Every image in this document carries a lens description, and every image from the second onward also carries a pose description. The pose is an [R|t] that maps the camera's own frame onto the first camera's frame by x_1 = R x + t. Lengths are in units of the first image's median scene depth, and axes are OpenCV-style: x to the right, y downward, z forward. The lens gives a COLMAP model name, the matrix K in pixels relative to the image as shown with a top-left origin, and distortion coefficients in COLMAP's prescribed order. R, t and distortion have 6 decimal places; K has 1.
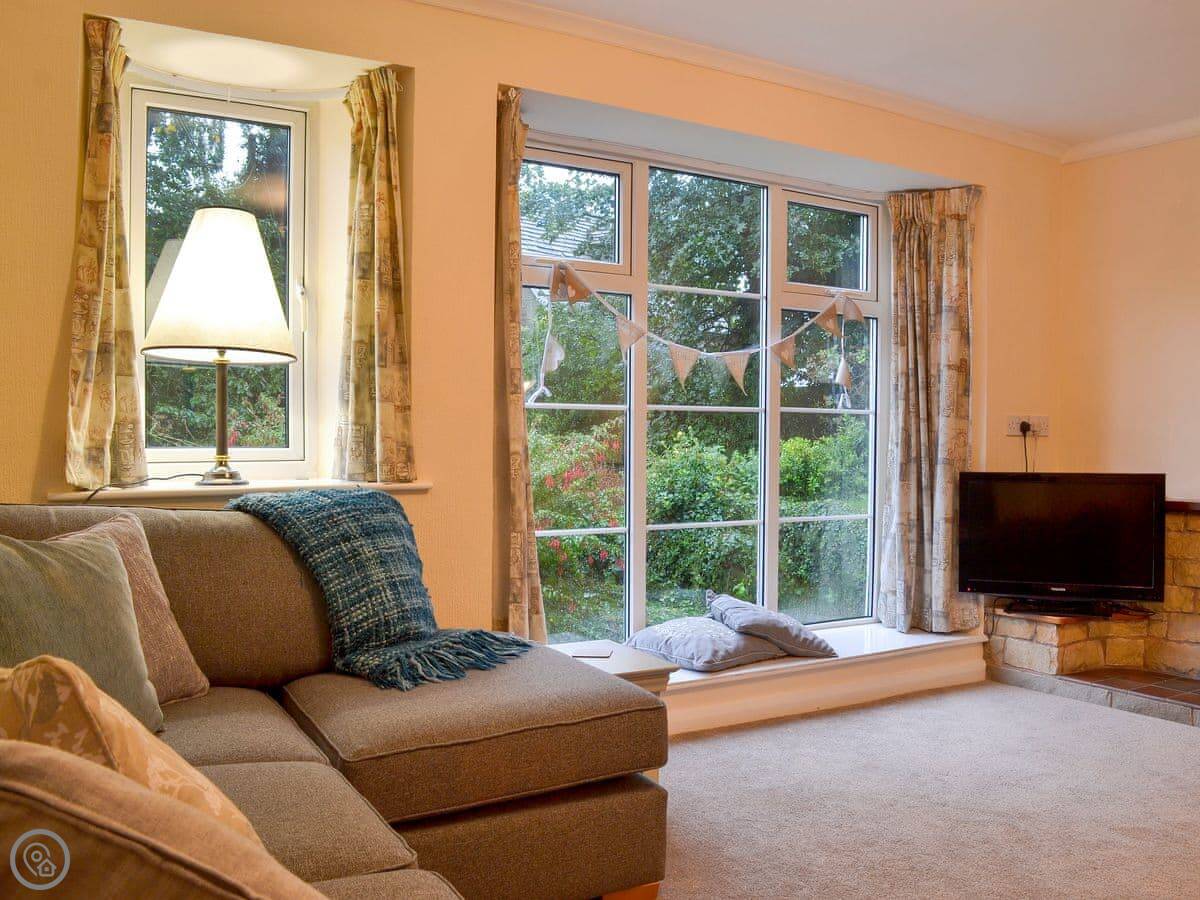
lens RADIAL K [[1184.4, 0, 600.0], [0, 1184.4, 450.0], [0, 0, 1]] dist [-0.098017, 0.022015]
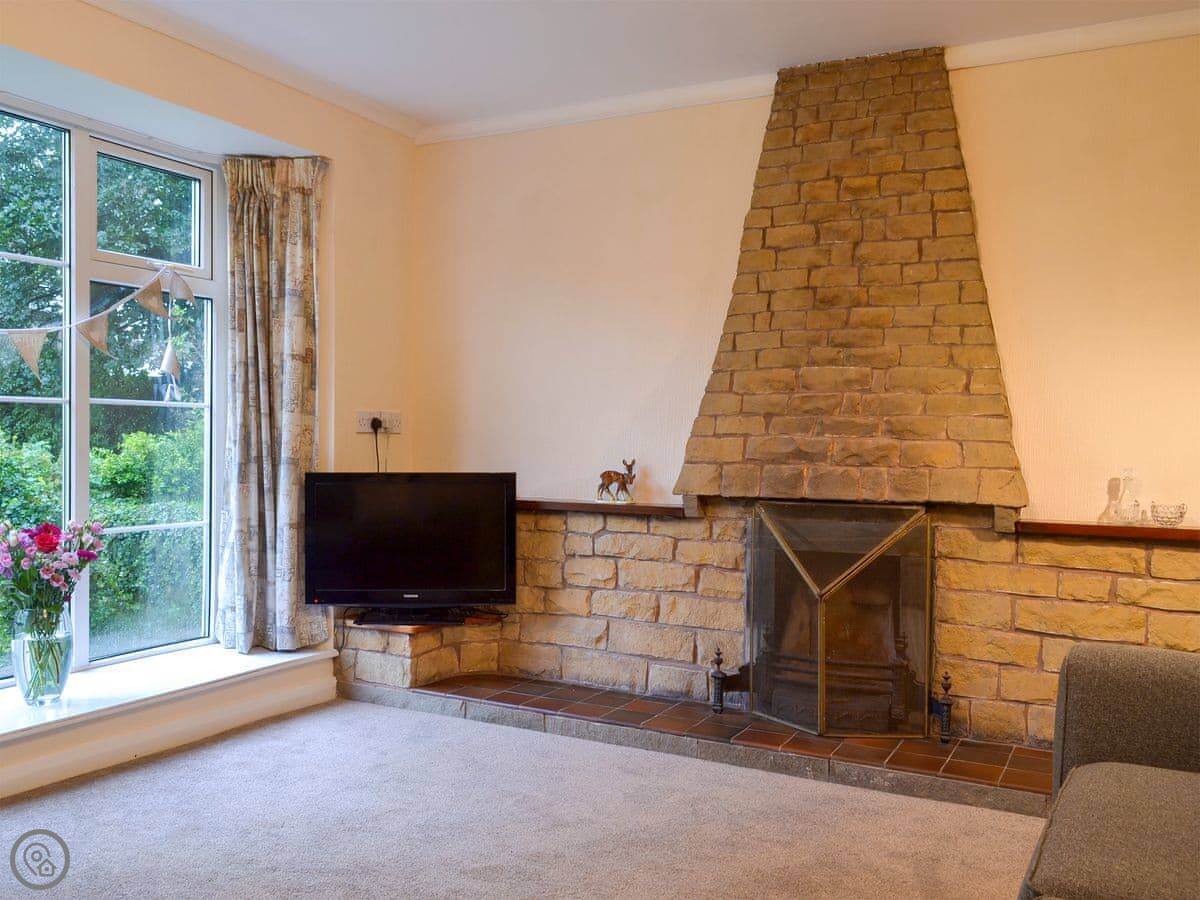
lens RADIAL K [[1106.5, 0, 599.3], [0, 1106.5, 428.2], [0, 0, 1]] dist [0.119486, 0.002155]
pose [[0.868416, 0.002587, 0.495829, 0.073737], [0.003187, 0.999937, -0.010799, -0.005506], [-0.495826, 0.010958, 0.868353, 0.132054]]
